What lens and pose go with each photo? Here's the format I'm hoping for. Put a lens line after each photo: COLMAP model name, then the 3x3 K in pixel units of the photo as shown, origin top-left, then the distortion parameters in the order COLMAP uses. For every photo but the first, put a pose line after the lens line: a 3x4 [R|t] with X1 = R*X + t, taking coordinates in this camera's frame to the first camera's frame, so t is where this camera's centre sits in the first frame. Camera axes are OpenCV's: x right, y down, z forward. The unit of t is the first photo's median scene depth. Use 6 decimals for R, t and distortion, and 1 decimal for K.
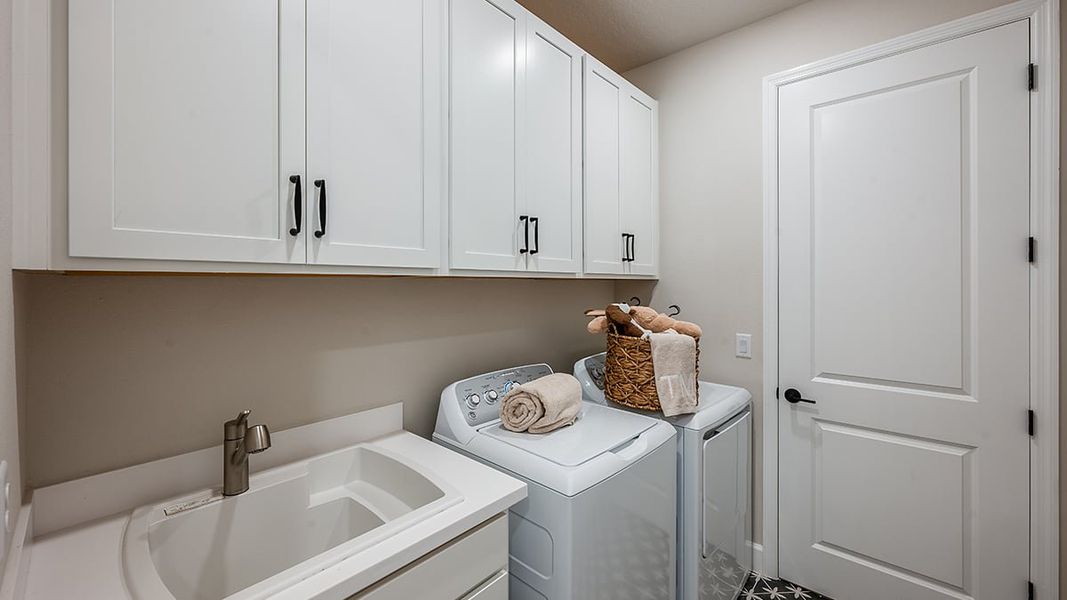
lens RADIAL K [[424.1, 0, 537.4], [0, 424.1, 284.8], [0, 0, 1]] dist [-0.000936, -0.000153]
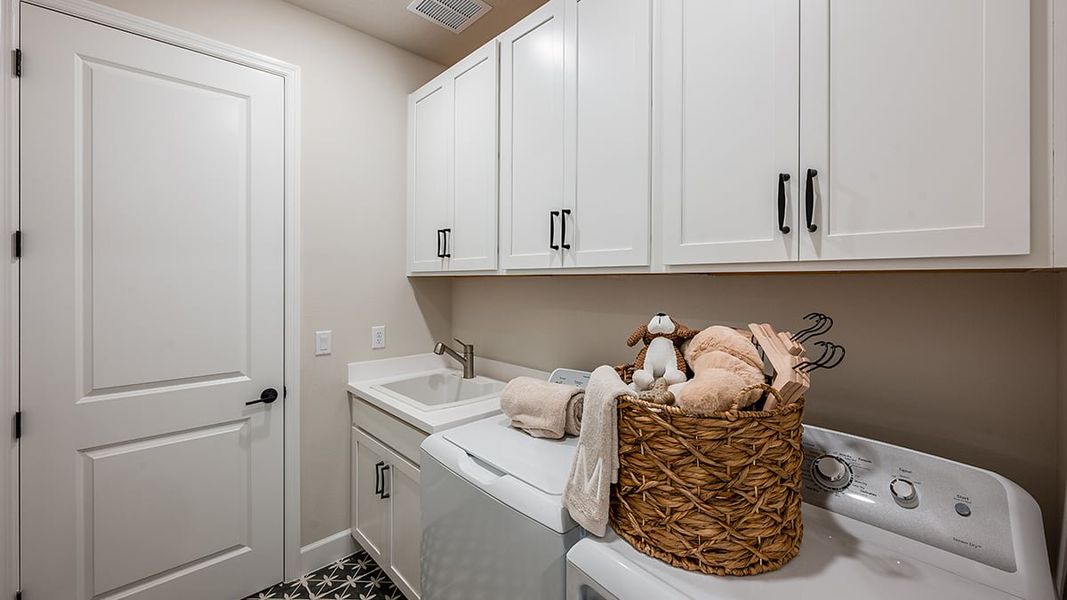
lens RADIAL K [[424.1, 0, 537.4], [0, 424.1, 284.8], [0, 0, 1]] dist [-0.000936, -0.000153]
pose [[-0.069159, 0.007125, -0.997580, 0.921286], [-0.003936, 0.999965, 0.007415, -0.000522], [0.997598, 0.004439, -0.069129, 1.004580]]
